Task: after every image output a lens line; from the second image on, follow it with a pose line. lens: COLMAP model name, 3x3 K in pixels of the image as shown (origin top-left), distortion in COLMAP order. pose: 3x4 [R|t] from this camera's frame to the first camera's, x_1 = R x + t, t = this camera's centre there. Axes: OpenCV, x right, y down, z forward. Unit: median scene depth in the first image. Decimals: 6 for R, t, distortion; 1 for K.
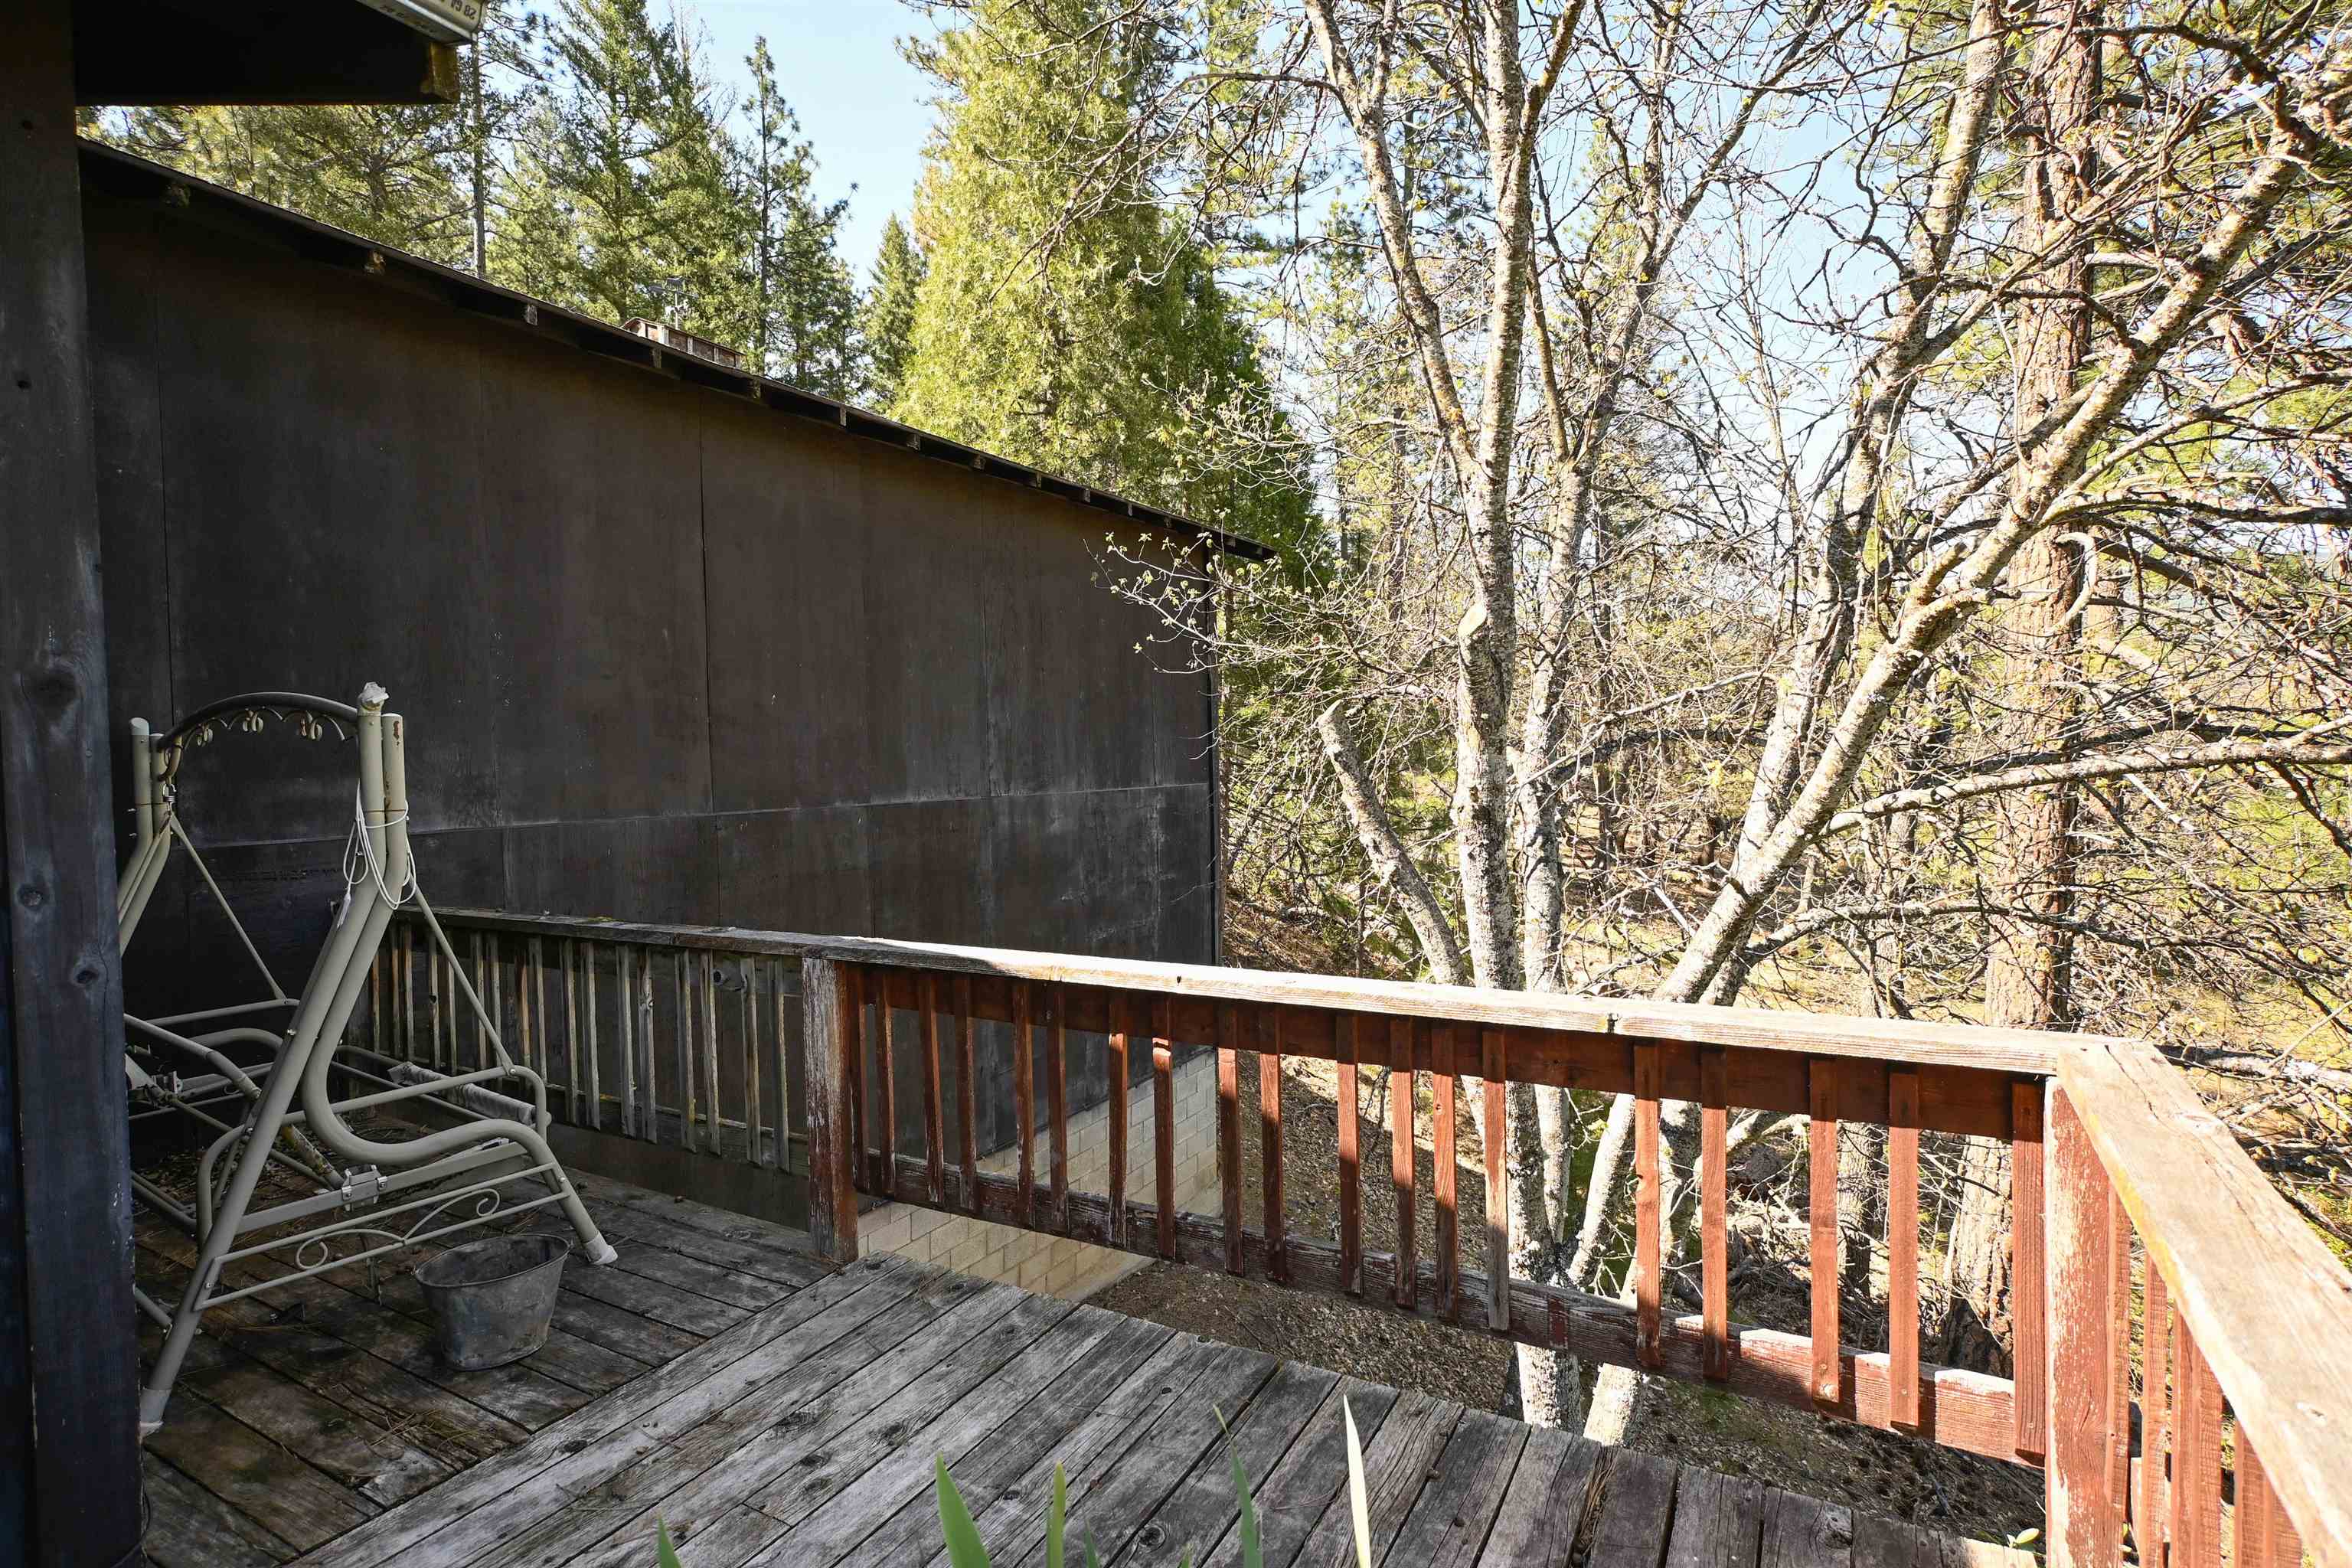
lens RADIAL K [[1155.5, 0, 1176.0], [0, 1155.5, 784.0], [0, 0, 1]] dist [-0.003880, -0.000247]
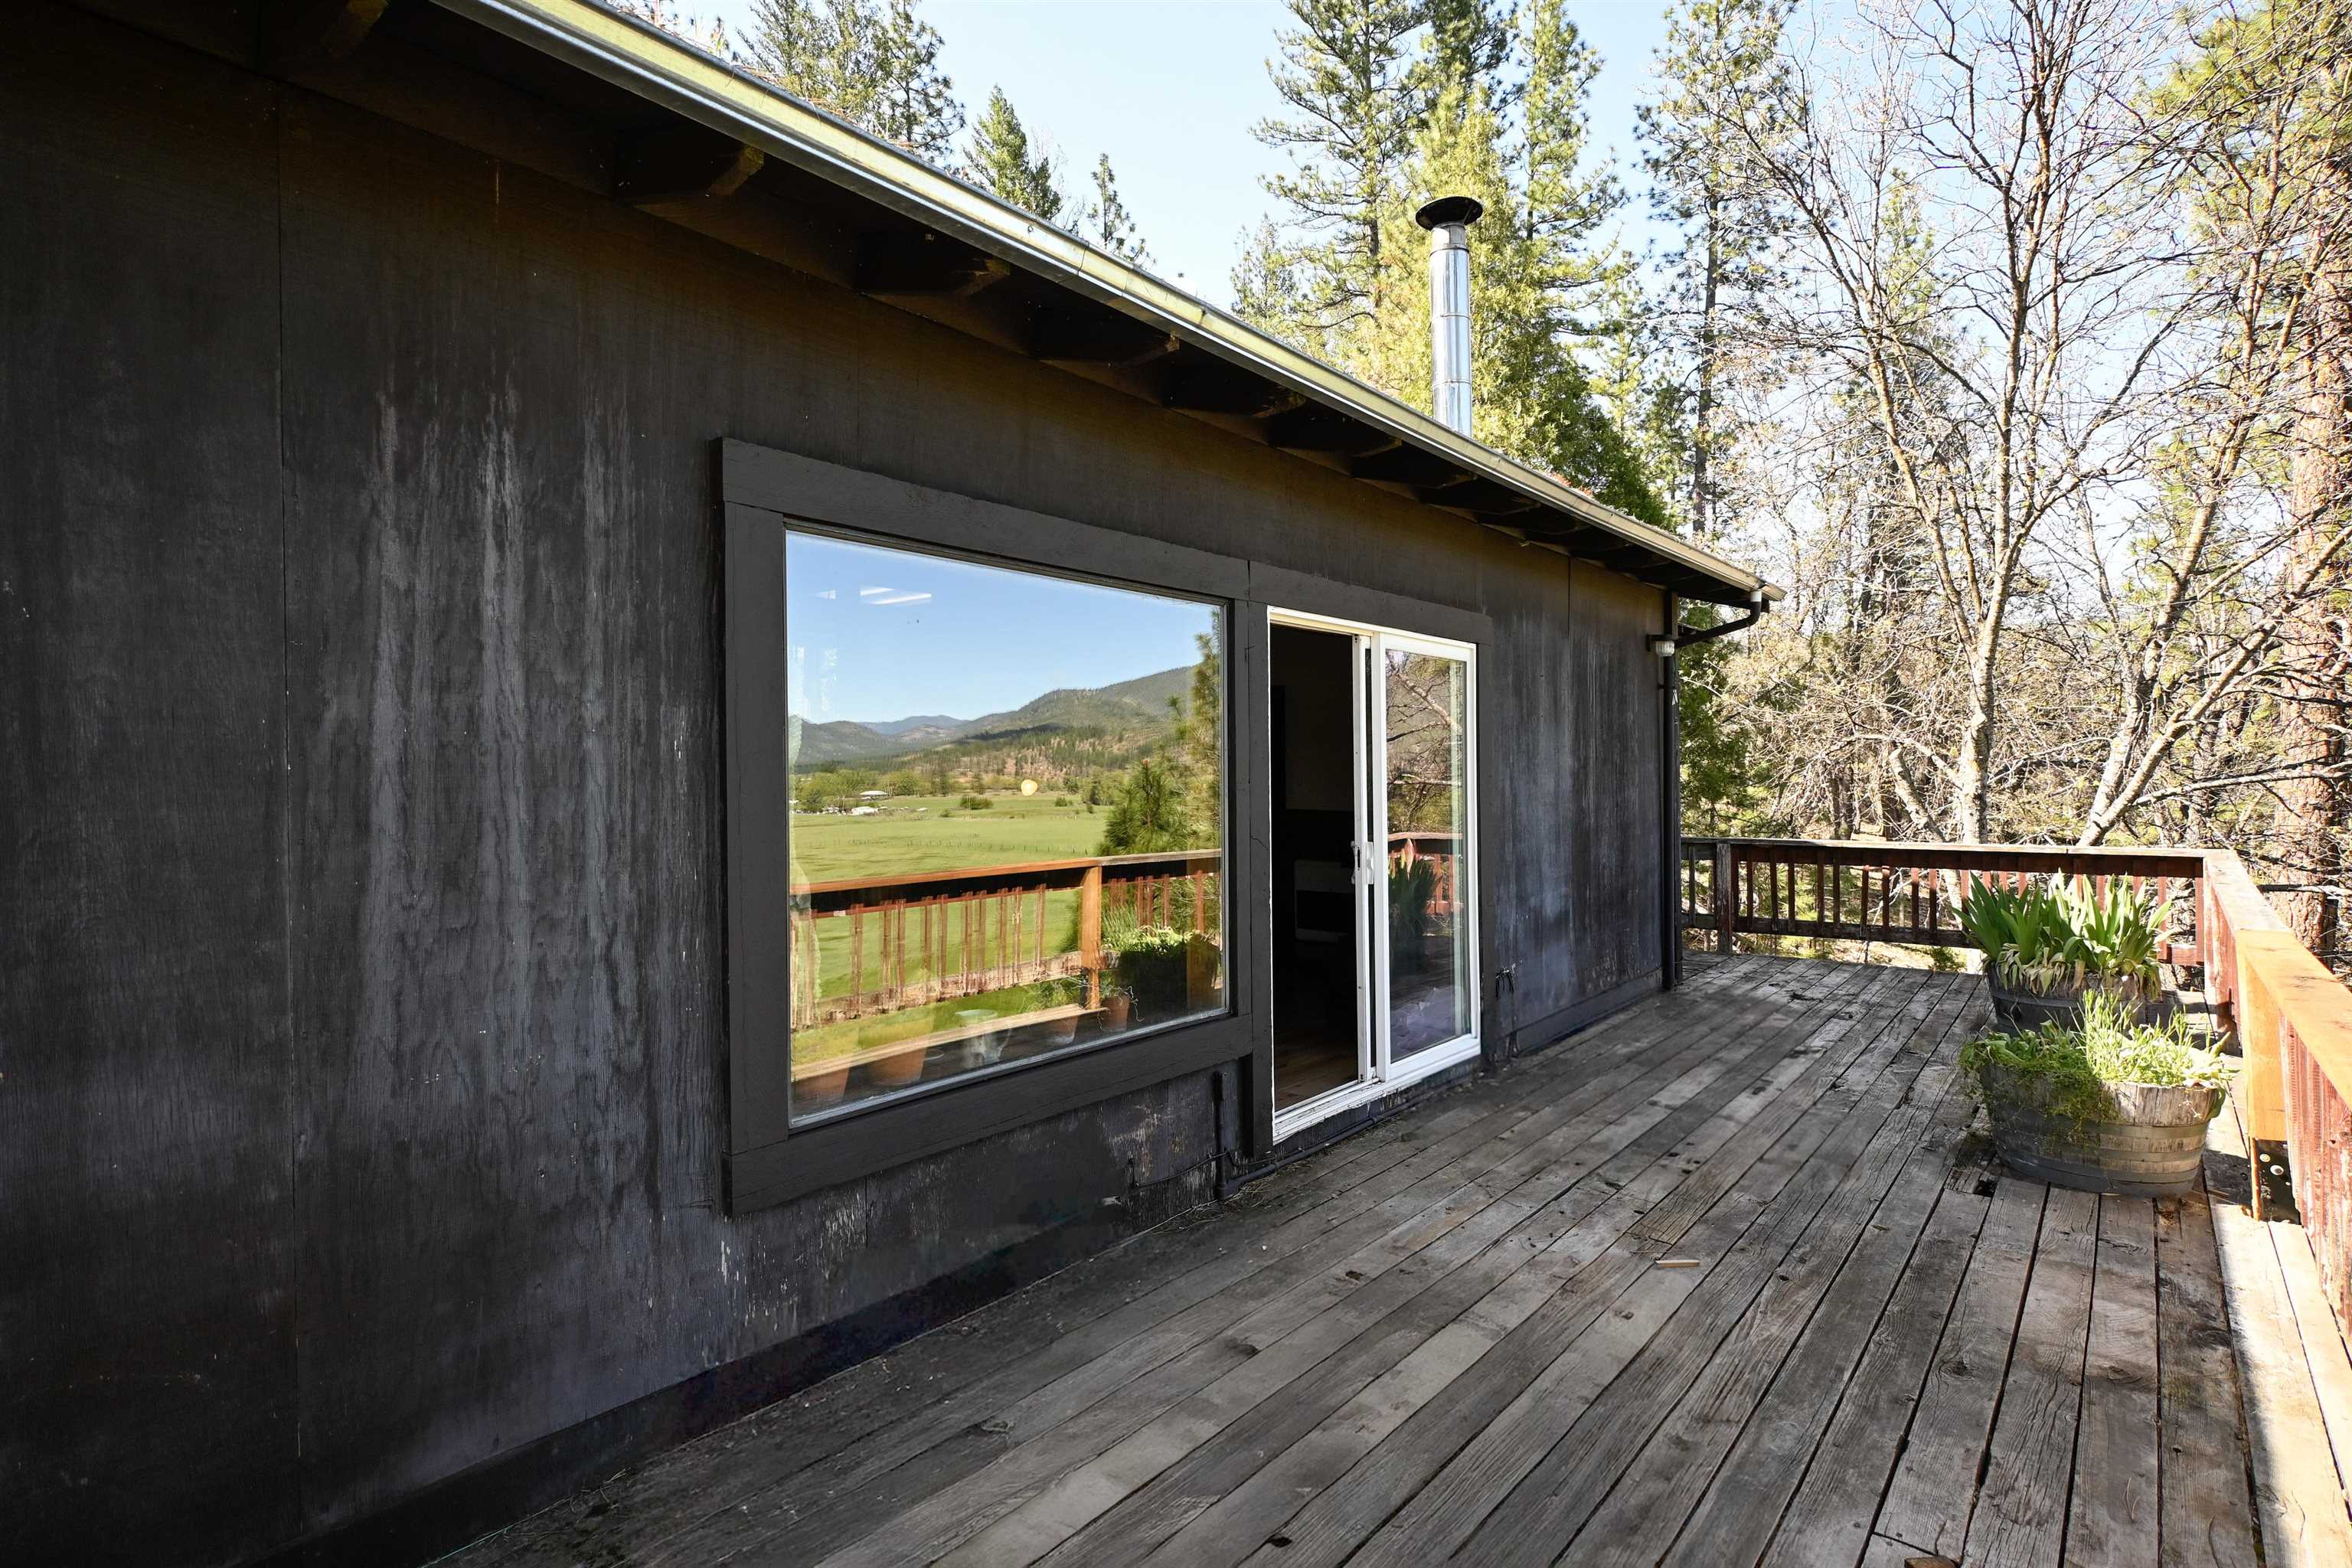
lens RADIAL K [[1155.5, 0, 1176.0], [0, 1155.5, 784.0], [0, 0, 1]] dist [-0.003880, -0.000247]
pose [[0.984718, 0.011674, -0.173767, -0.901798], [-0.013816, 0.999843, -0.011125, 0.043802], [0.173610, 0.013356, 0.984724, -1.561683]]
